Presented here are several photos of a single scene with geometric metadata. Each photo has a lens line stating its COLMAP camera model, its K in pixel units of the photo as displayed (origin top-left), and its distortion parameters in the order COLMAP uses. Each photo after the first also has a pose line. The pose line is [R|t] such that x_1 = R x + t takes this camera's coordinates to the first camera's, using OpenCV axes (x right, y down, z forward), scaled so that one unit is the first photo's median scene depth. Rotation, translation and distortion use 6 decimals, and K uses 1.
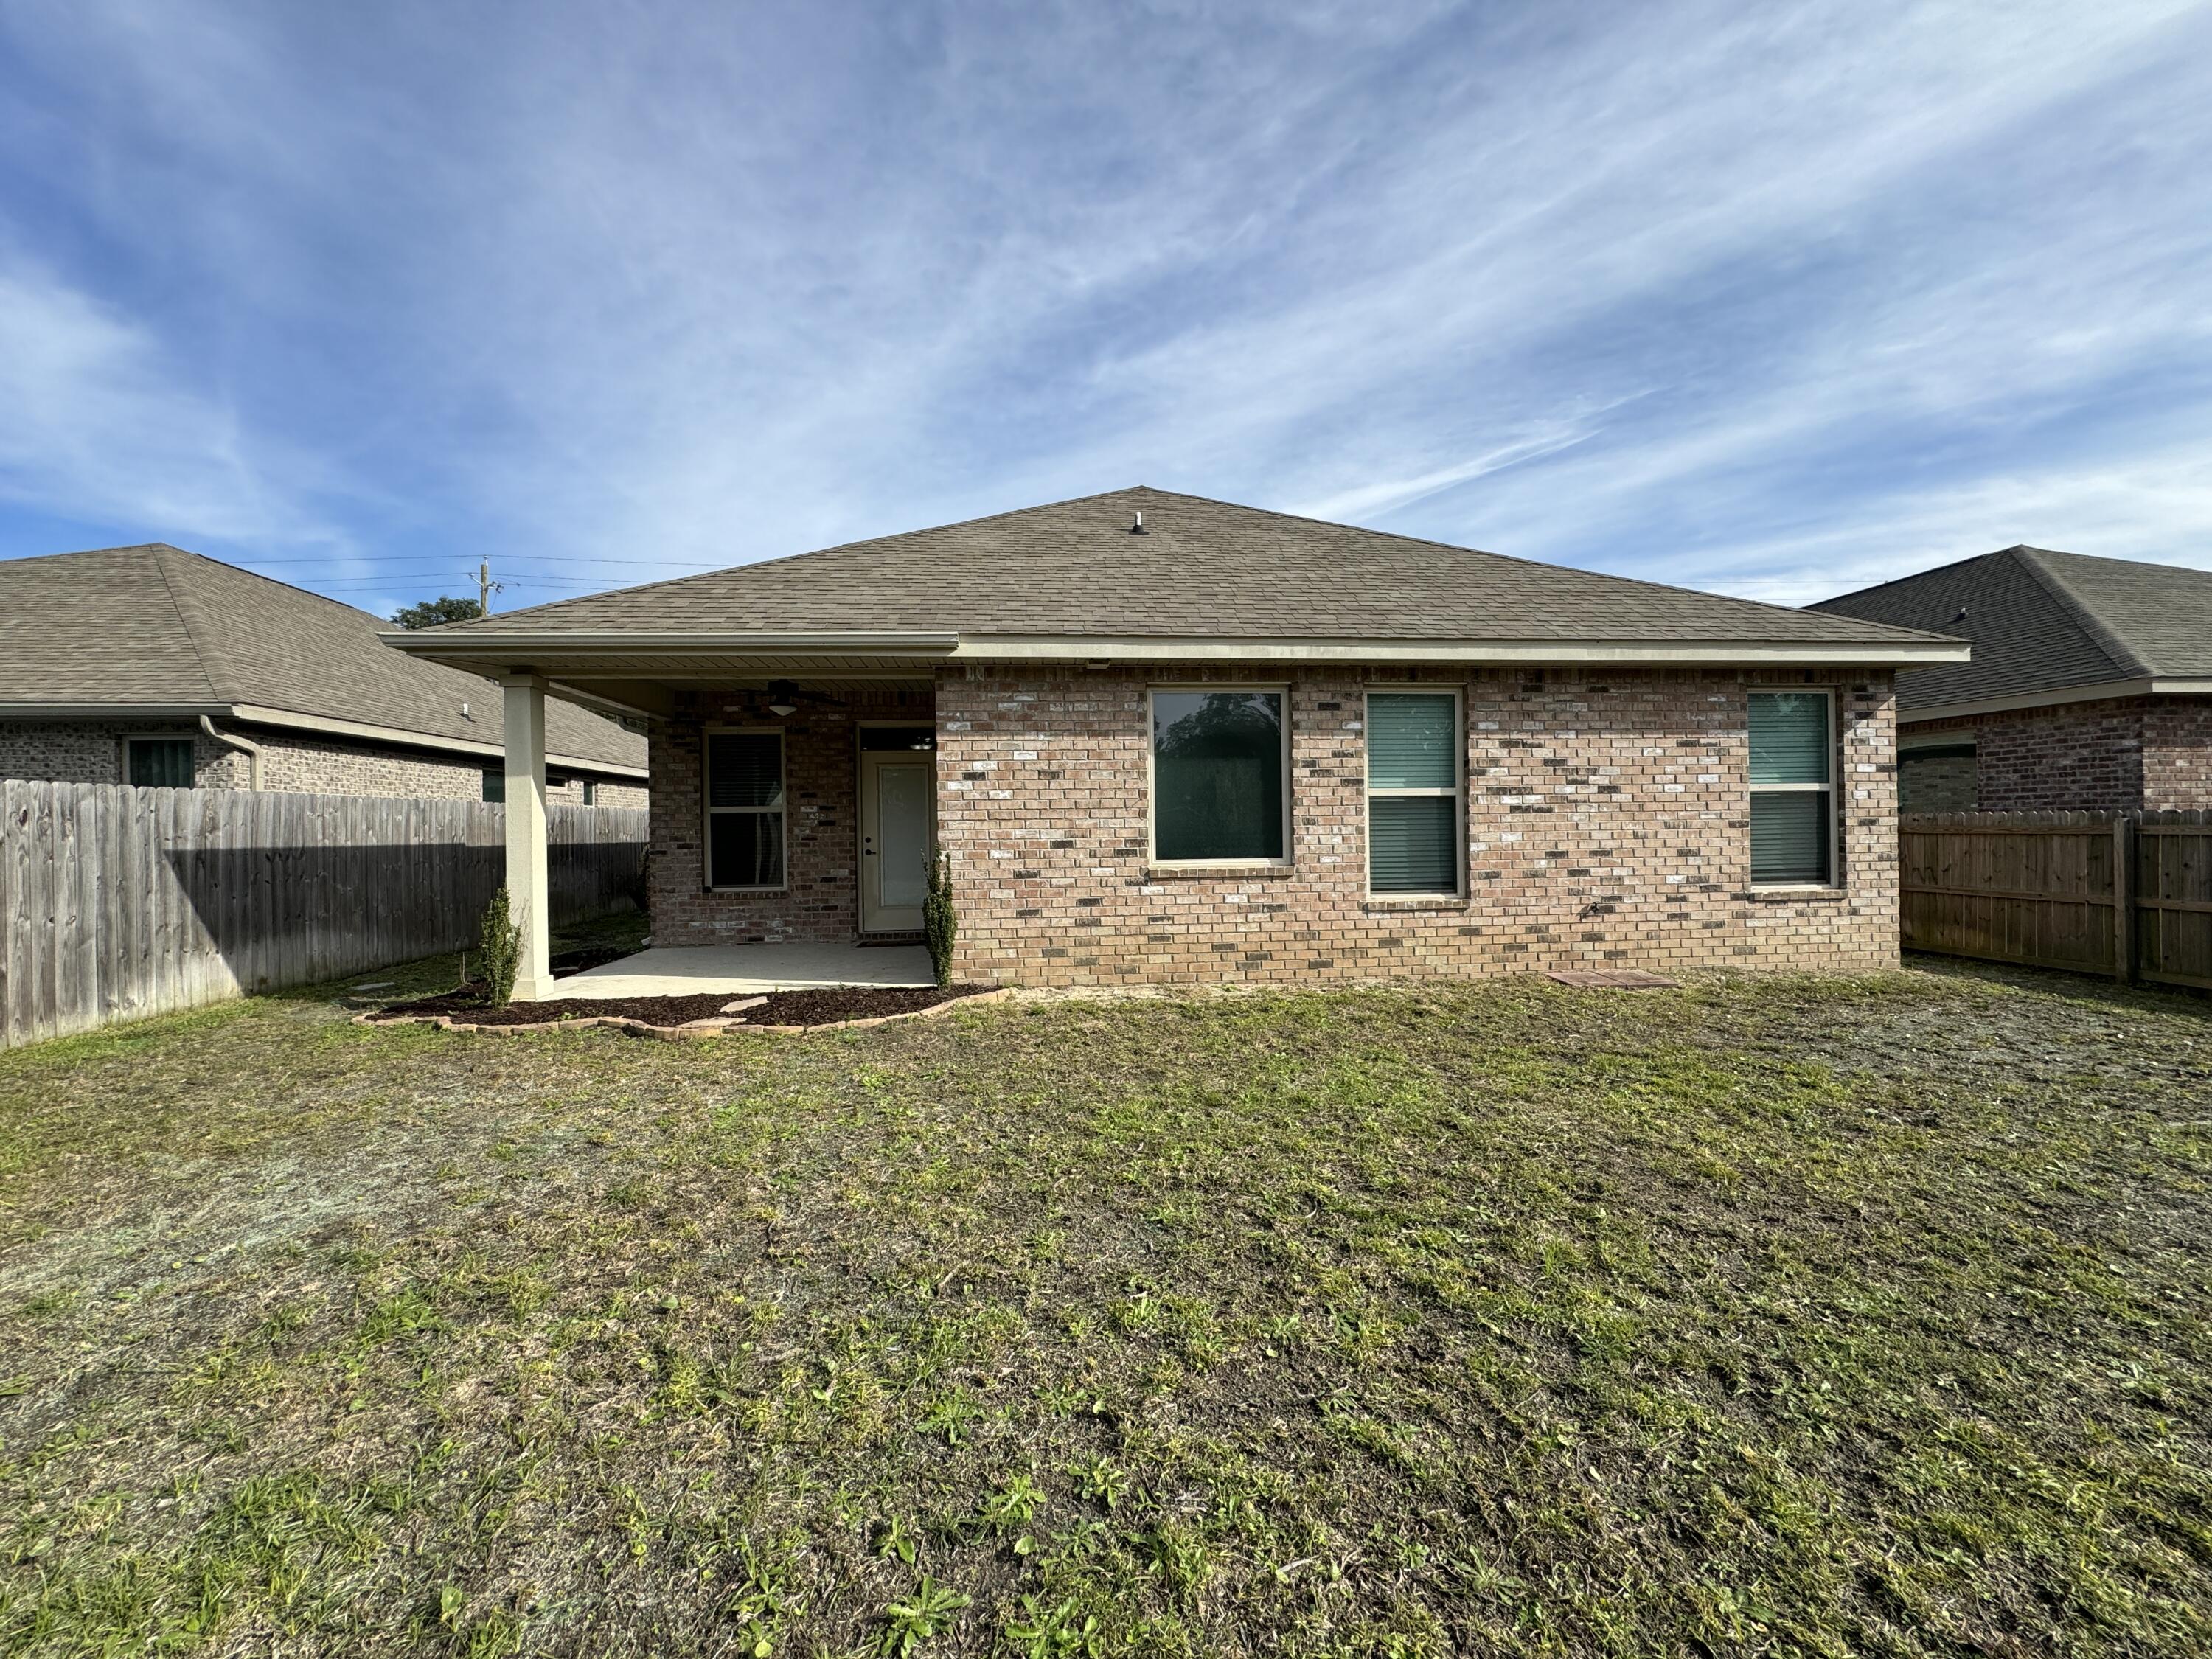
lens RADIAL K [[881.1, 0, 1106.0], [0, 881.1, 829.5], [0, 0, 1]] dist [-0.000027, 0.000129]
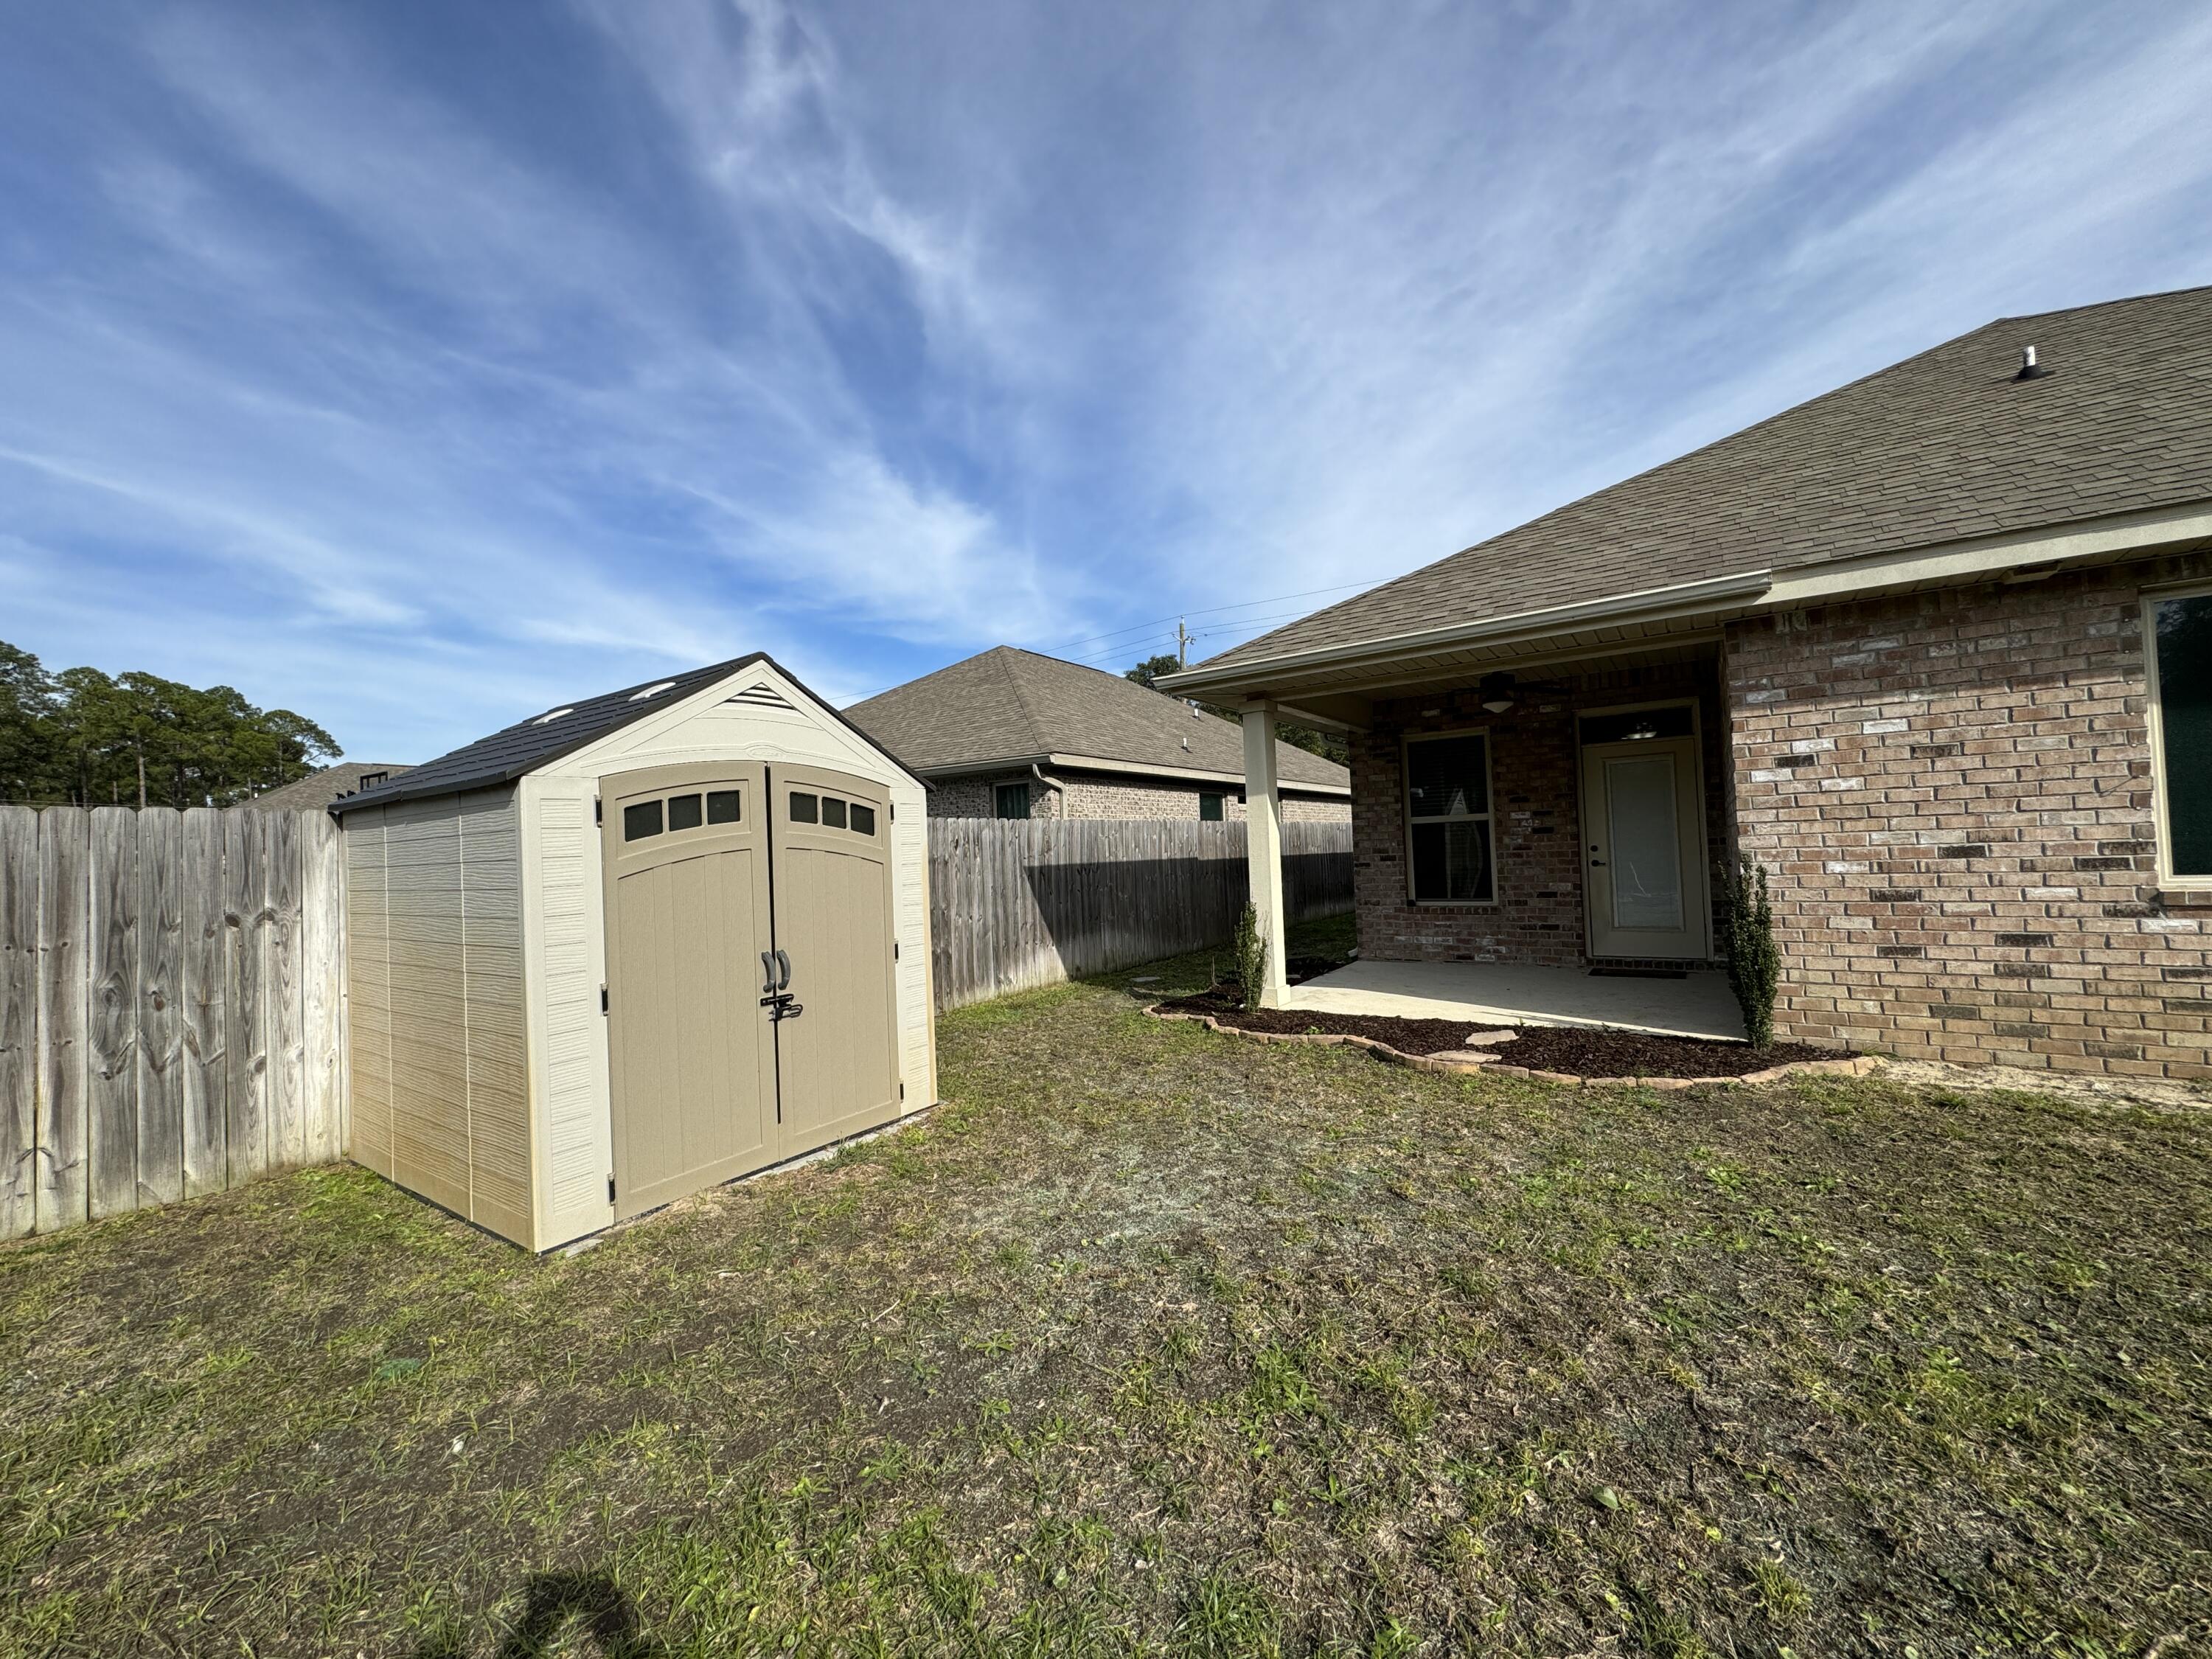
lens RADIAL K [[881.1, 0, 1106.0], [0, 881.1, 829.5], [0, 0, 1]] dist [-0.000027, 0.000129]
pose [[0.765937, -0.031076, -0.642165, -0.119403], [0.025944, 0.999512, -0.017424, -0.005620], [0.642393, -0.003314, 0.766369, 0.063571]]
